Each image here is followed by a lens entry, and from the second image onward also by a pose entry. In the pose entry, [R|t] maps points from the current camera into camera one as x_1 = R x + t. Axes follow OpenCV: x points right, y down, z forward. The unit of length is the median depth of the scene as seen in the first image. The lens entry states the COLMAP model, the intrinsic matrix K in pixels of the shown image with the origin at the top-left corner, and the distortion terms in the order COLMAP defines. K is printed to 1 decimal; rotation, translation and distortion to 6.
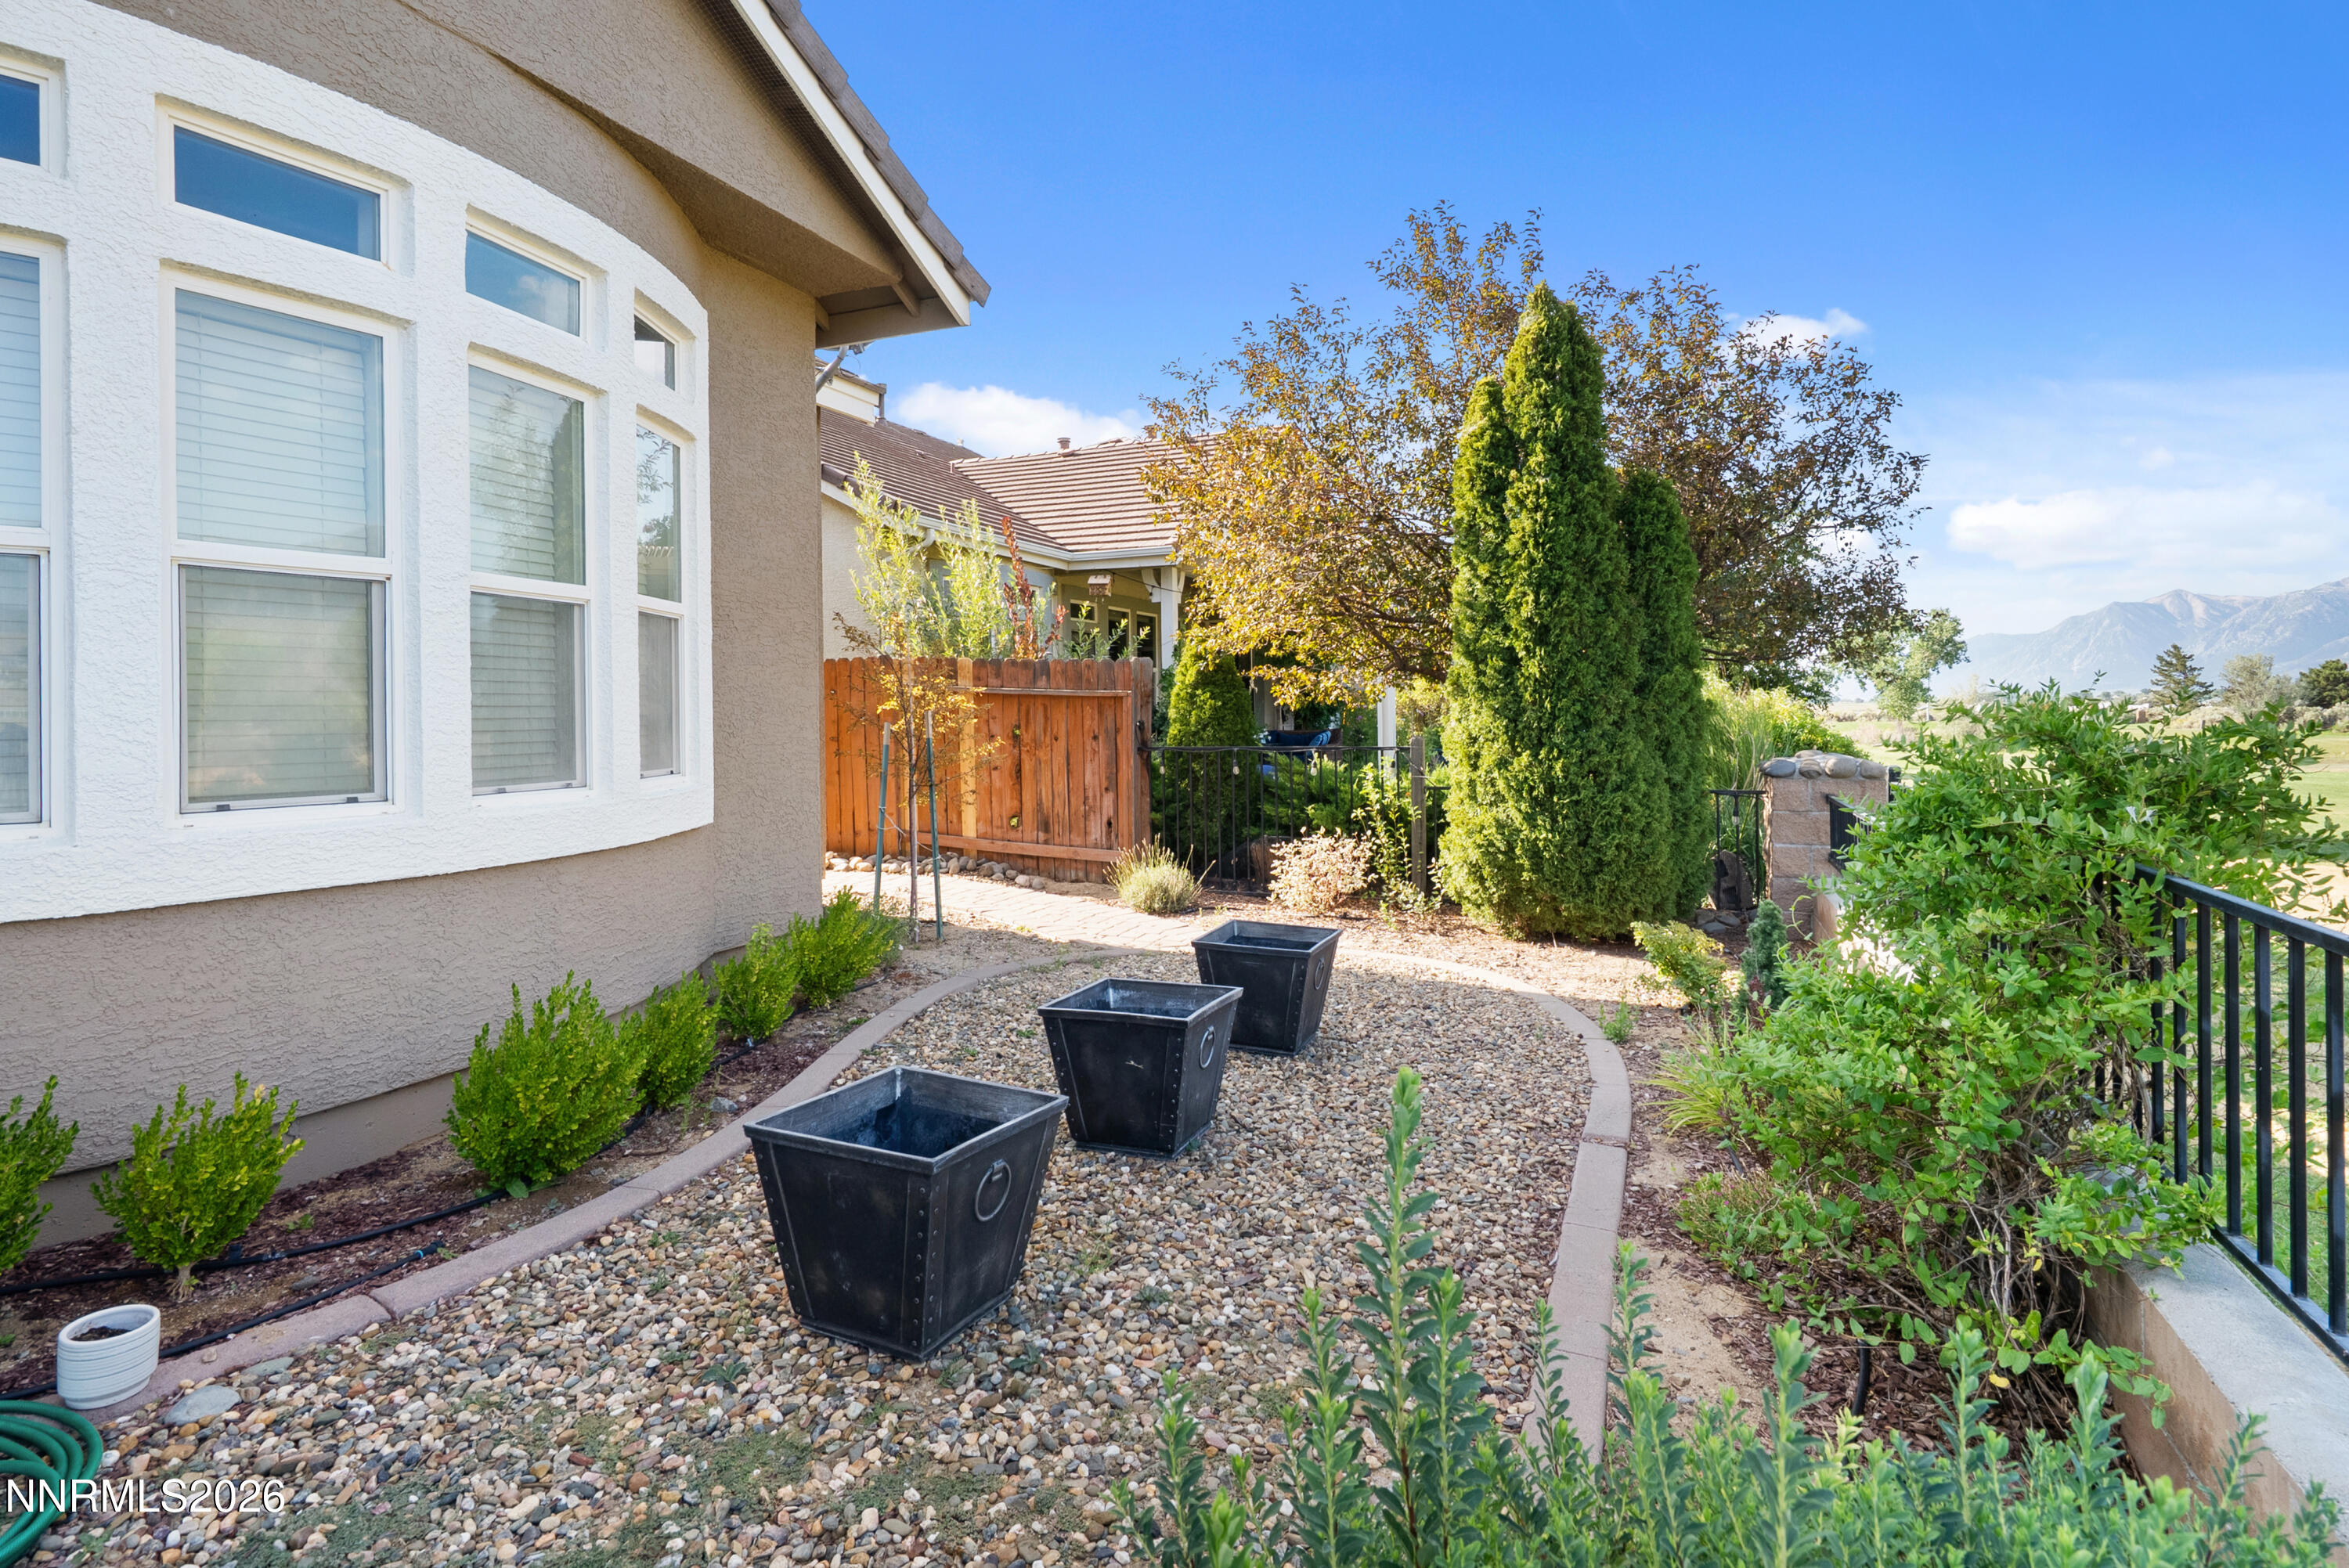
lens RADIAL K [[1182.5, 0, 1181.3], [0, 1182.5, 698.9], [0, 0, 1]] dist [-0.000492, 0.000056]
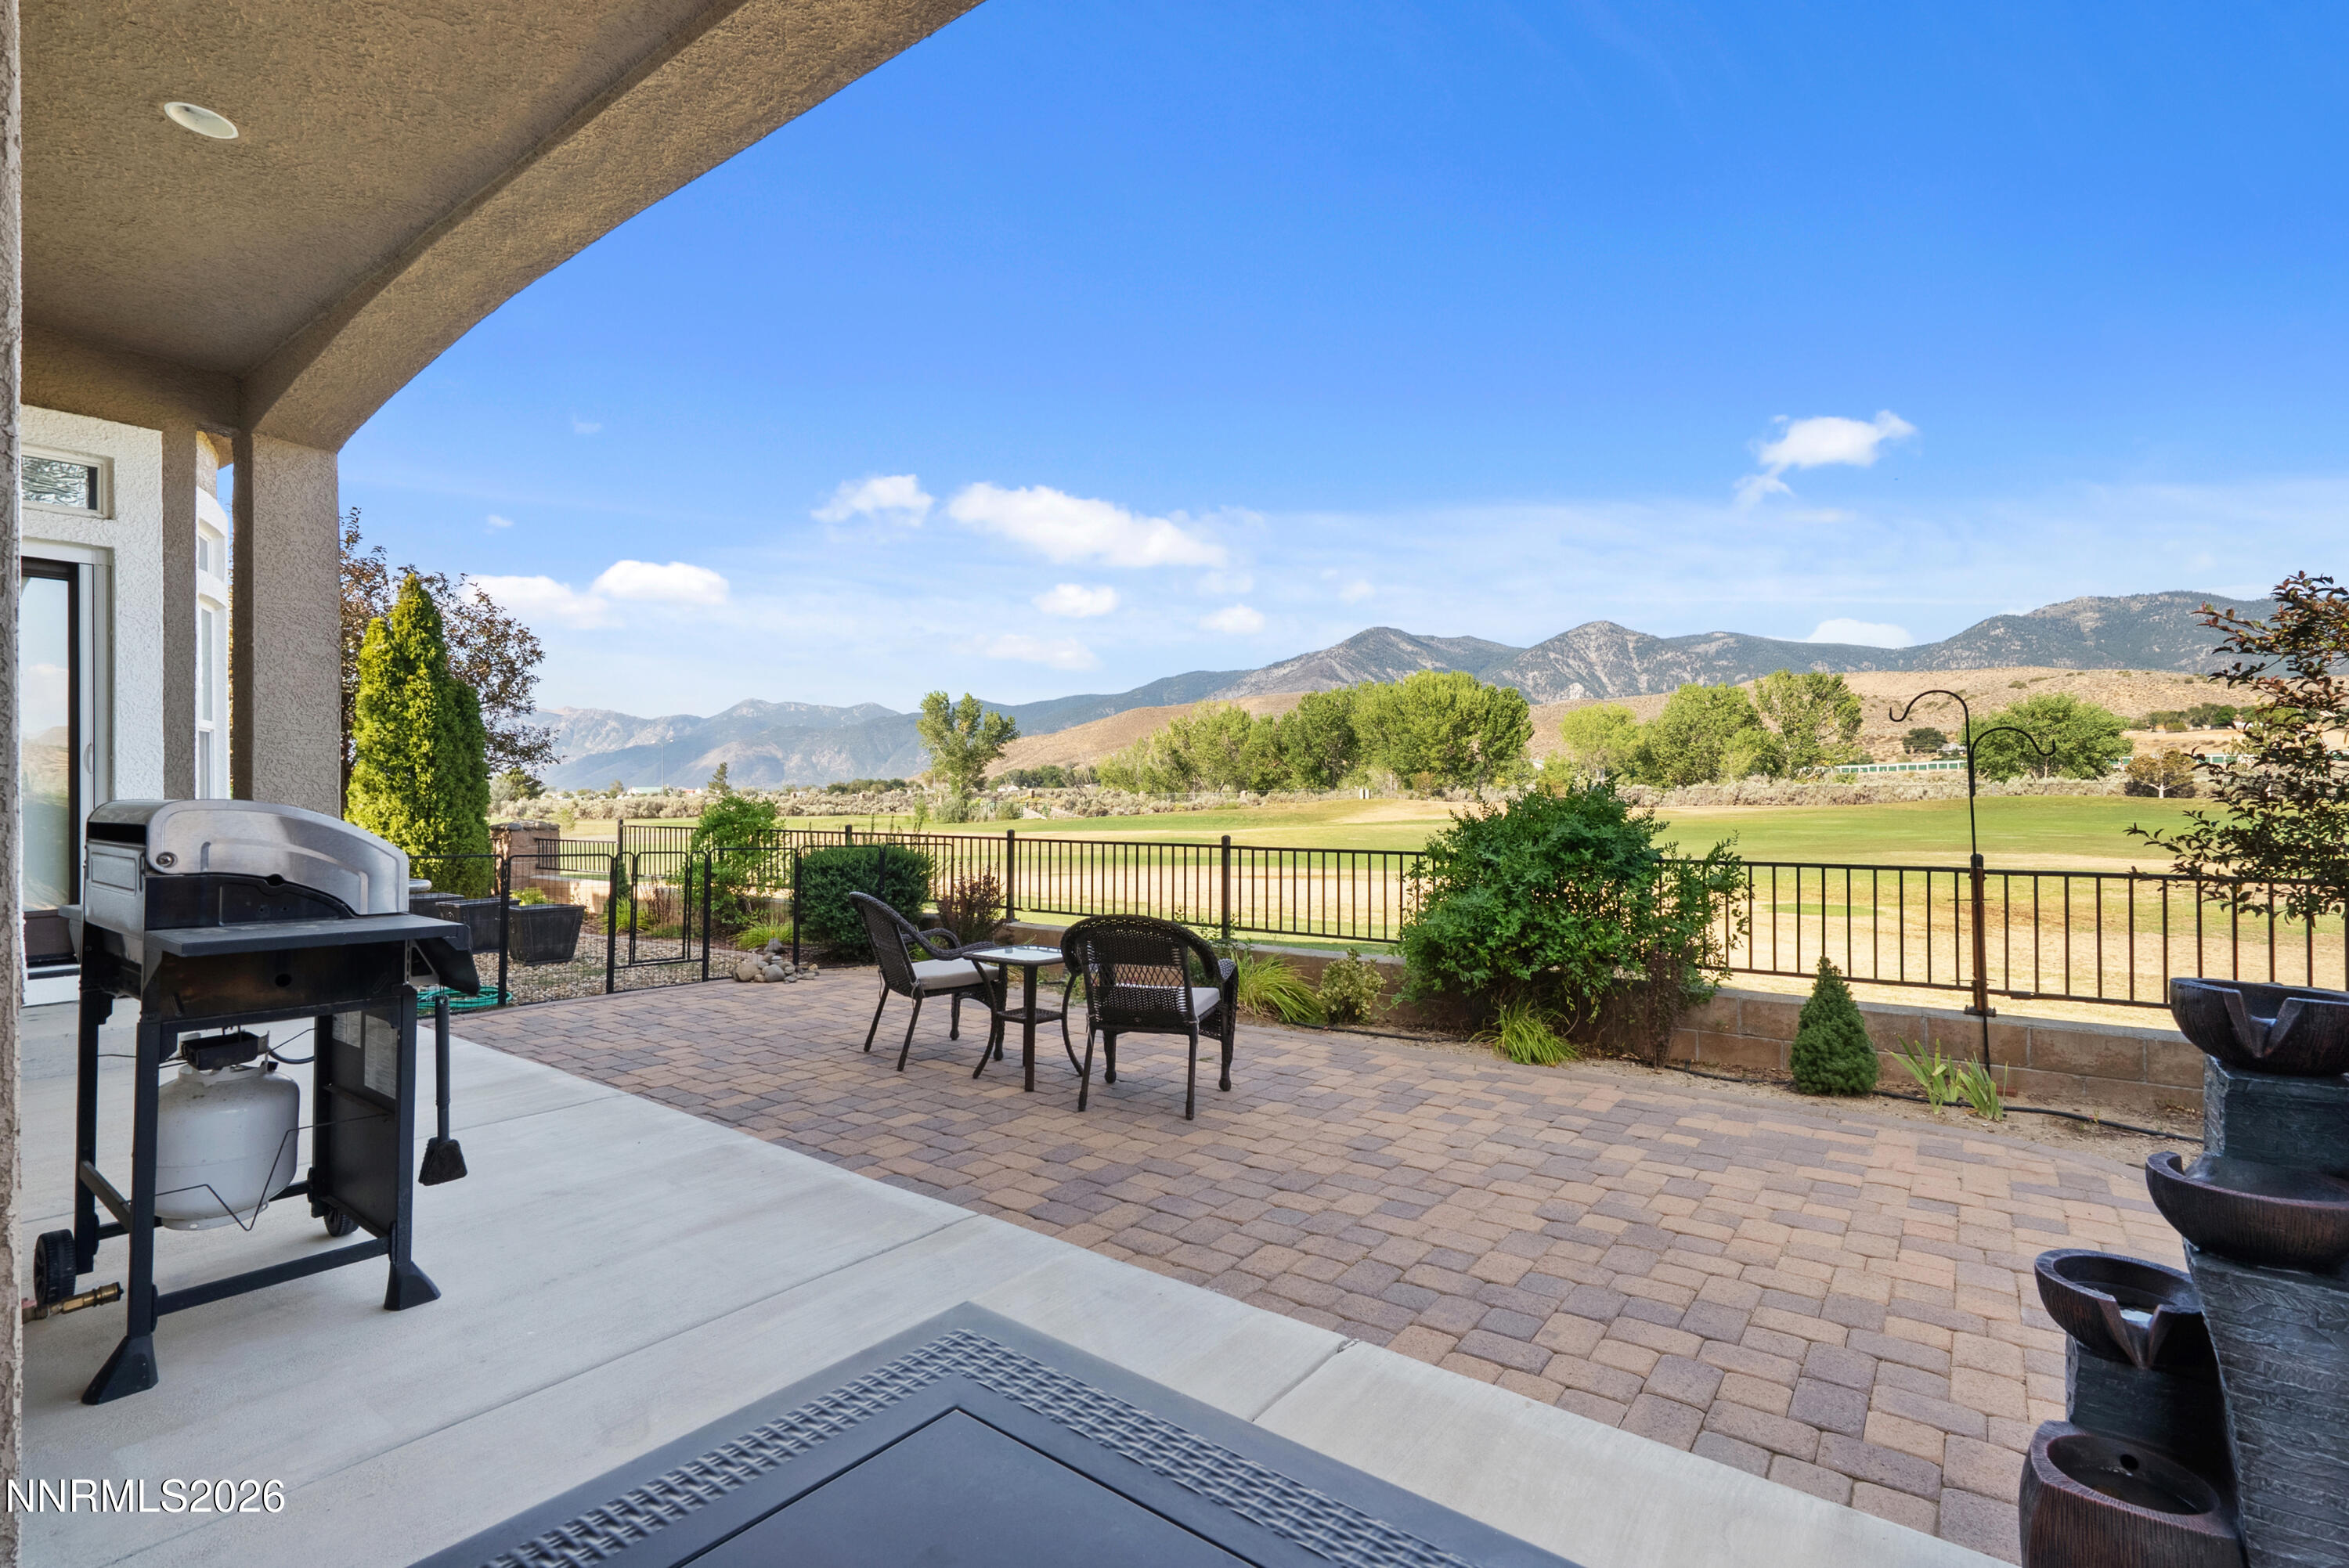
lens RADIAL K [[1075.8, 0, 1174.5], [0, 1075.8, 784.0], [0, 0, 1]] dist [0.001475, 0.000197]
pose [[0.254638, 0.016574, 0.966895, -1.100175], [-0.007981, 0.999855, -0.015037, 0.001665], [-0.967004, -0.003888, 0.254733, -0.663580]]
